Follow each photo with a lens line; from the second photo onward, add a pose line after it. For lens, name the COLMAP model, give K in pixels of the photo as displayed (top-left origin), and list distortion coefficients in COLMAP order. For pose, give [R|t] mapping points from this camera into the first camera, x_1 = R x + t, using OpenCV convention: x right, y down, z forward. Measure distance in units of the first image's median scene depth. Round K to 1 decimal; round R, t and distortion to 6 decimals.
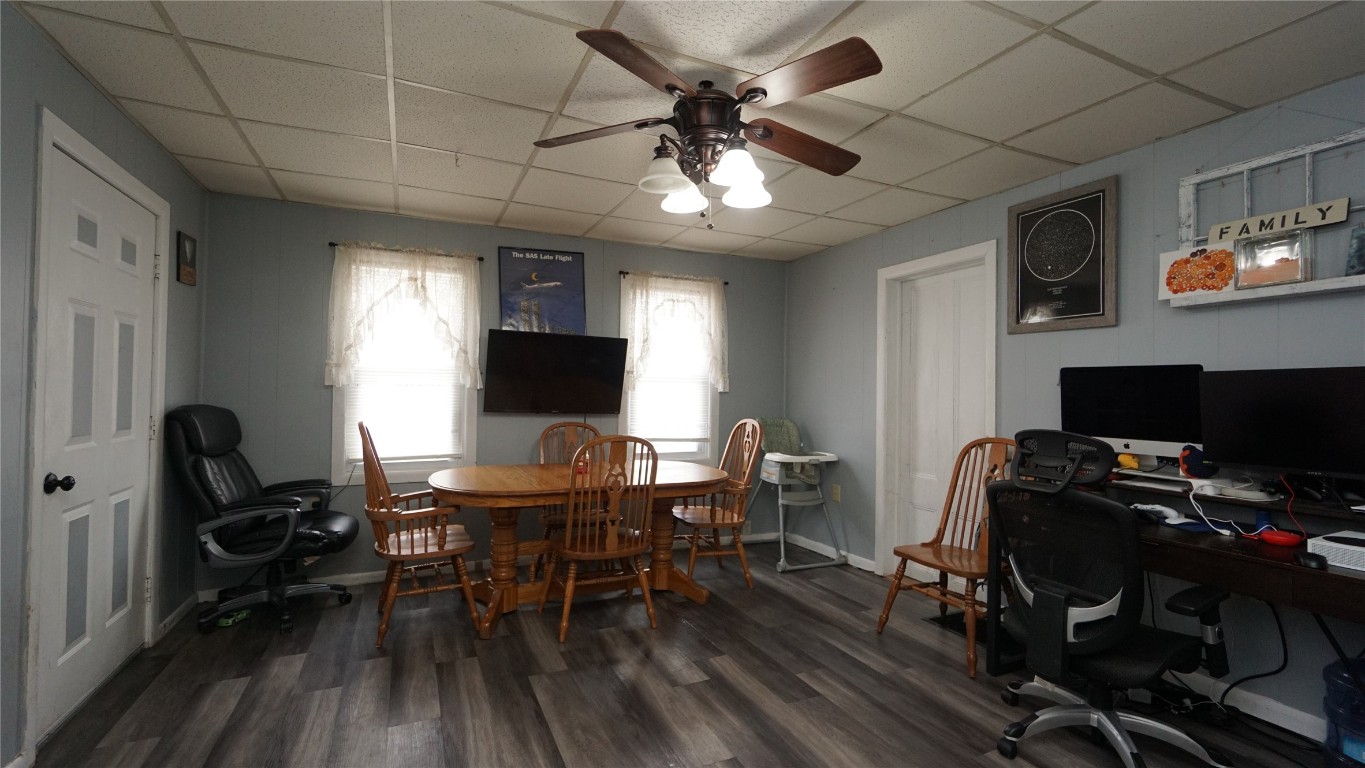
lens RADIAL K [[584.4, 0, 676.7], [0, 584.4, 385.4], [0, 0, 1]] dist [-0.000230, 0.000942]
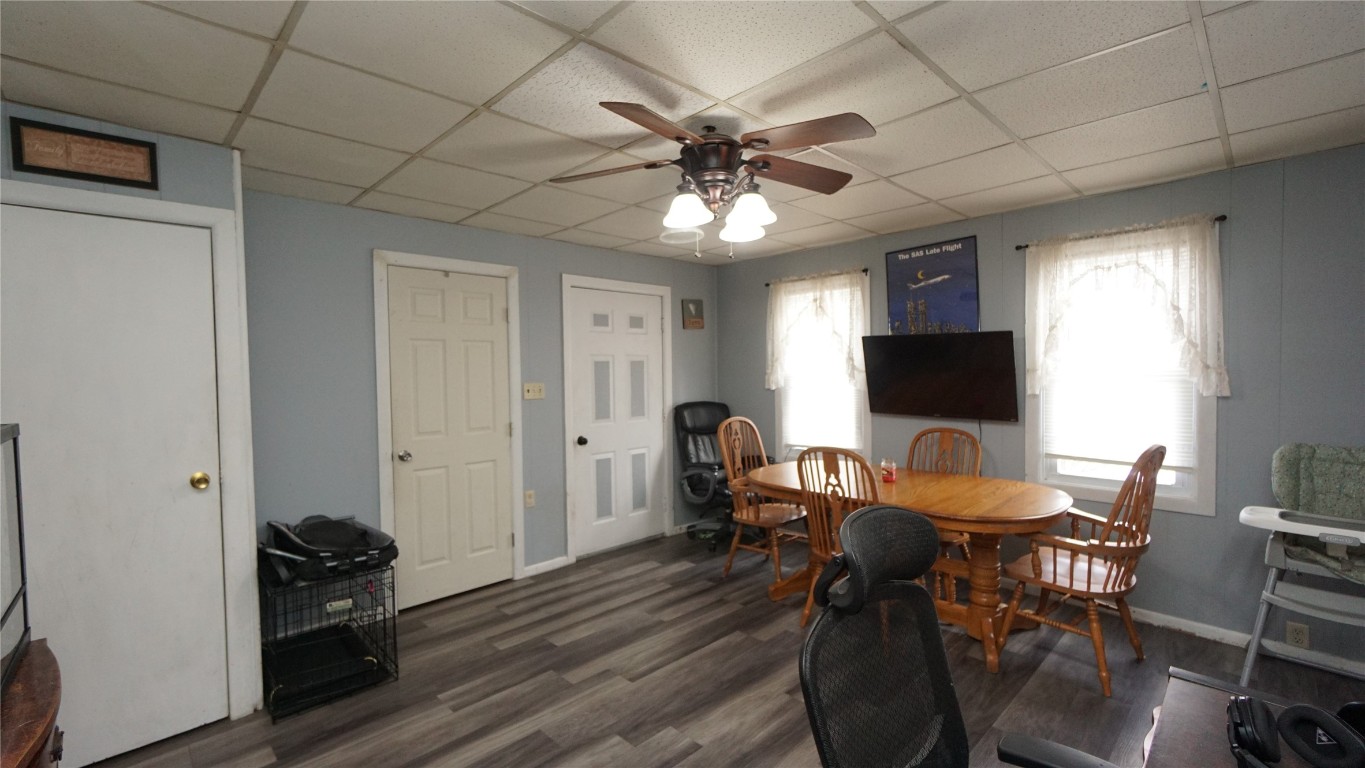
lens RADIAL K [[584.4, 0, 676.7], [0, 584.4, 385.4], [0, 0, 1]] dist [-0.000230, 0.000942]
pose [[0.337369, 0.005411, -0.941357, 0.589108], [0.029762, 0.999422, 0.016411, -0.034068], [0.940902, -0.033553, 0.337013, 0.317613]]
